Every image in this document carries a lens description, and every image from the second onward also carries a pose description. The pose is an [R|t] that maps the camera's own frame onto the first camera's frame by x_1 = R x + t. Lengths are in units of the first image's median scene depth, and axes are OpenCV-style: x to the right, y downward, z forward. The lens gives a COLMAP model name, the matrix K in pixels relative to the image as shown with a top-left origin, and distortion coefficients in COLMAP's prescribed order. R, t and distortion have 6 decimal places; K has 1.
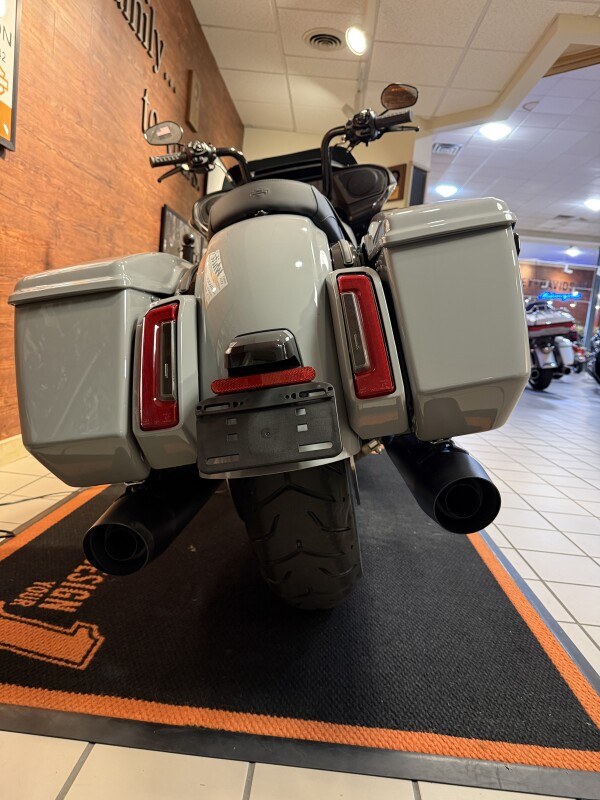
lens RADIAL K [[576.2, 0, 300.0], [0, 576.2, 400.0], [0, 0, 1]] dist [-0.002123, -0.002614]
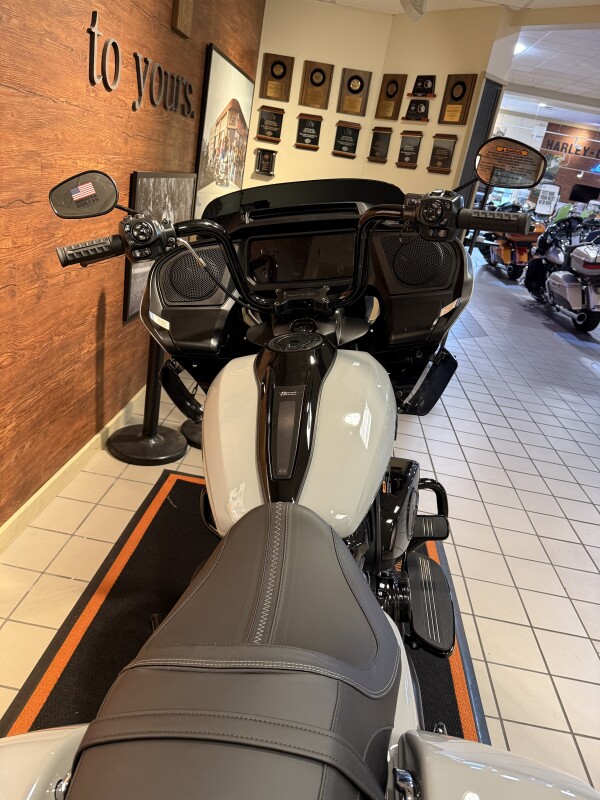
lens RADIAL K [[576.2, 0, 300.0], [0, 576.2, 400.0], [0, 0, 1]] dist [-0.002123, -0.002614]
pose [[0.996244, 0.085857, -0.011236, 0.000604], [-0.080150, 0.963470, 0.255542, -0.311355], [0.032765, -0.253682, 0.966733, 0.290132]]
